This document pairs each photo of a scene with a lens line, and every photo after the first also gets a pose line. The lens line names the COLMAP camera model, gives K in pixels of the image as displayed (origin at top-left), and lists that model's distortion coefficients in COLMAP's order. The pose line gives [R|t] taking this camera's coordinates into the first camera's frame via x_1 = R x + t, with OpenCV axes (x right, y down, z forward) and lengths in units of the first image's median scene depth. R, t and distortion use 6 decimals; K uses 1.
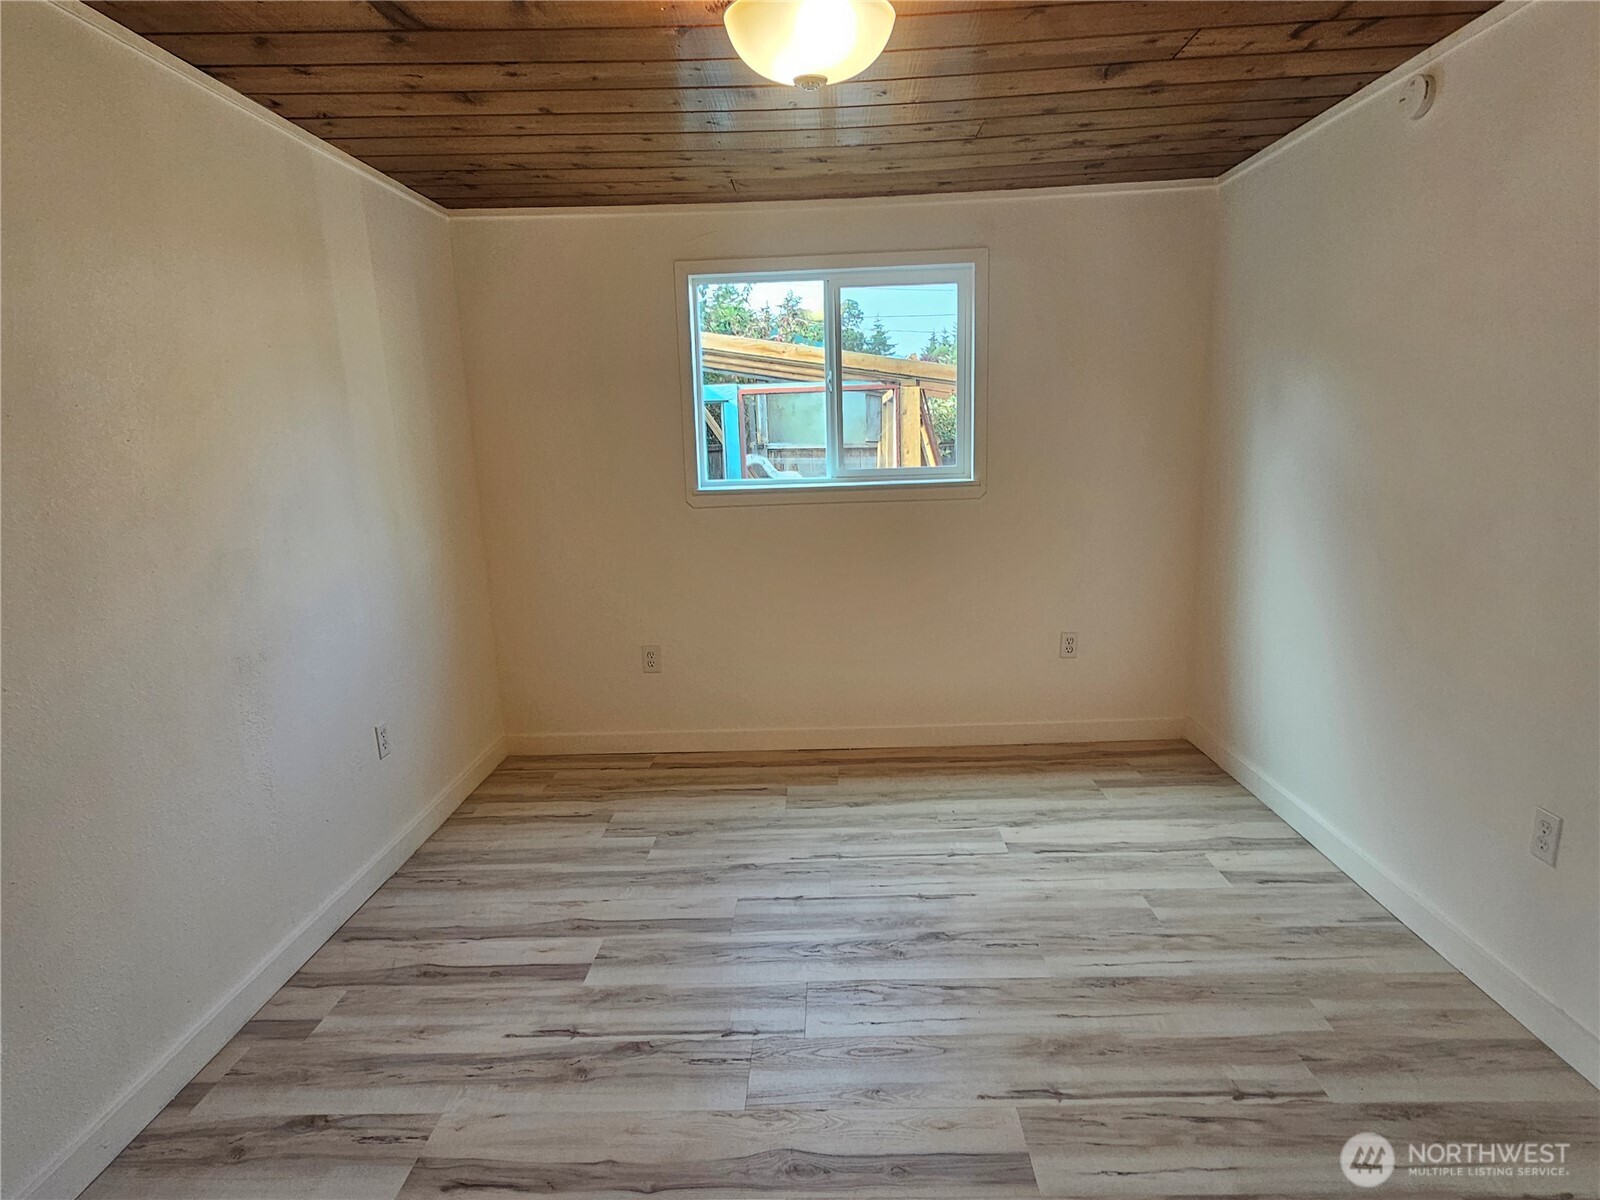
lens RADIAL K [[888.5, 0, 803.9], [0, 888.5, 598.7], [0, 0, 1]] dist [-0.000275, -0.001477]
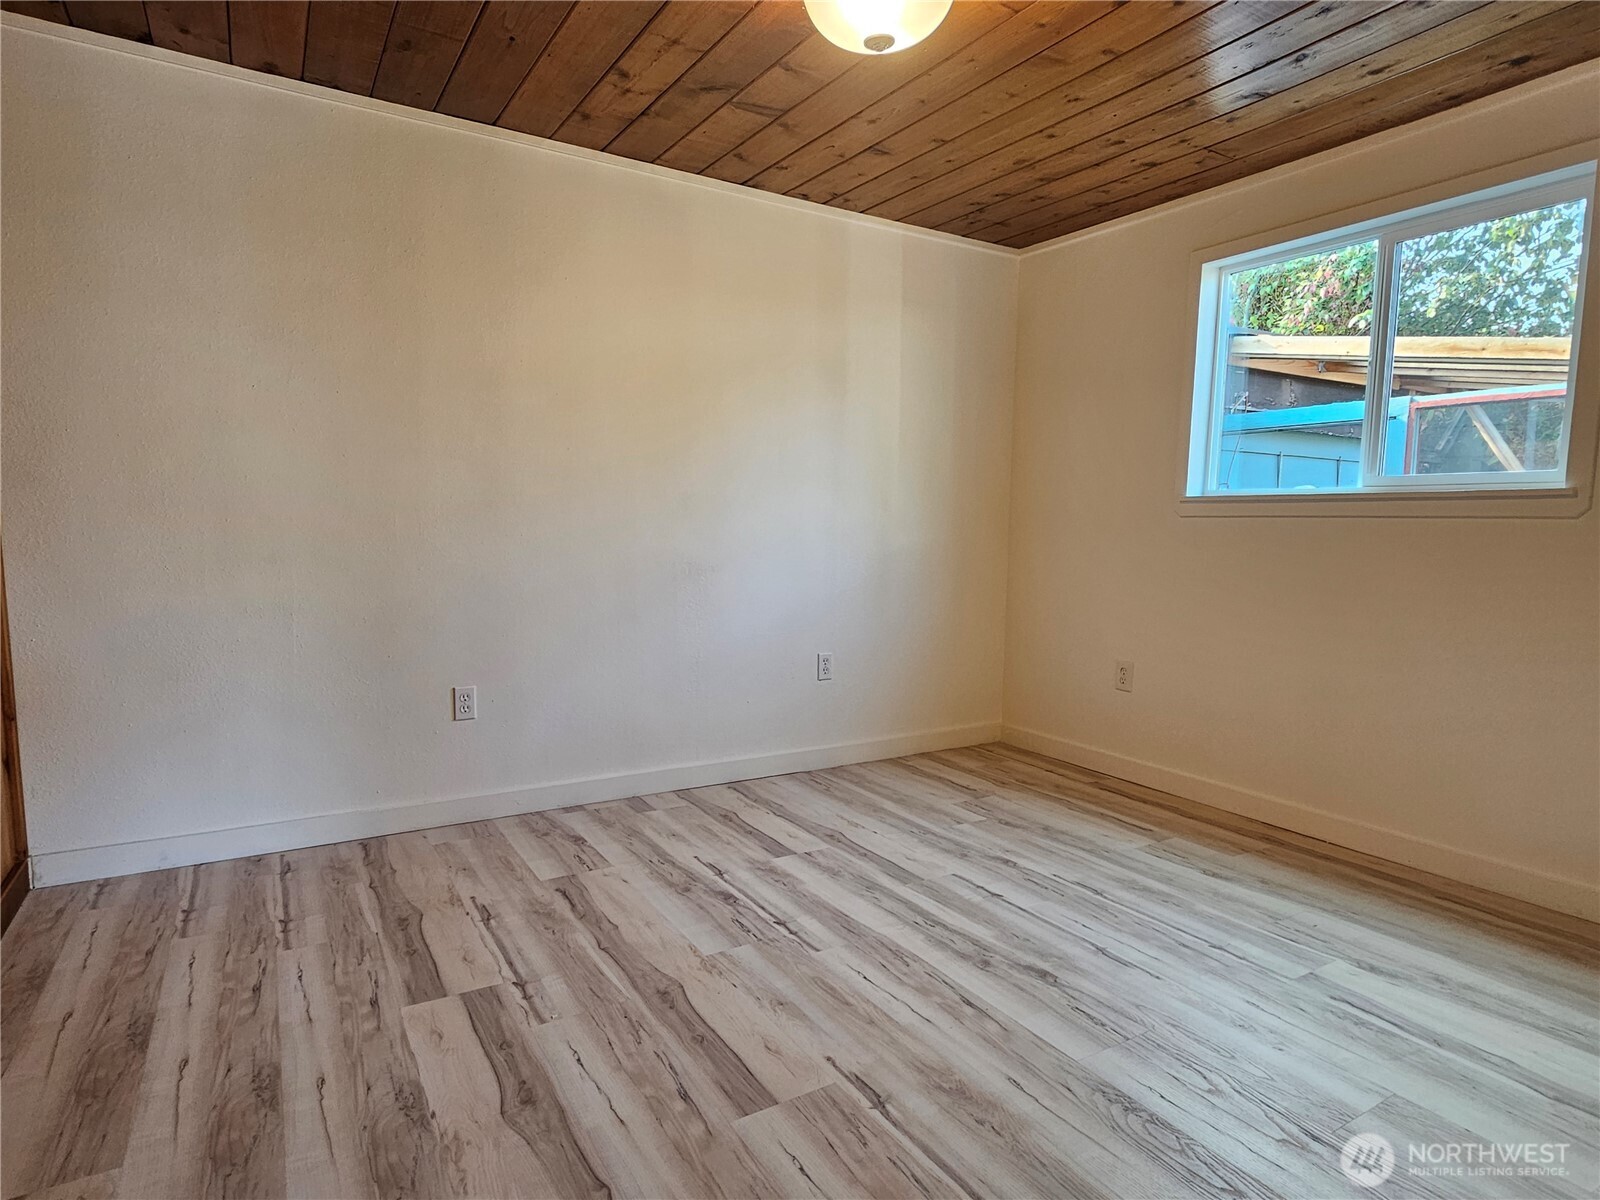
lens RADIAL K [[888.5, 0, 805.5], [0, 888.5, 608.9], [0, 0, 1]] dist [-0.000275, -0.001477]
pose [[0.546717, 0.121137, -0.828508, 0.538888], [-0.186991, 0.982154, 0.020210, 0.054465], [0.816171, 0.143874, 0.559612, 0.241872]]
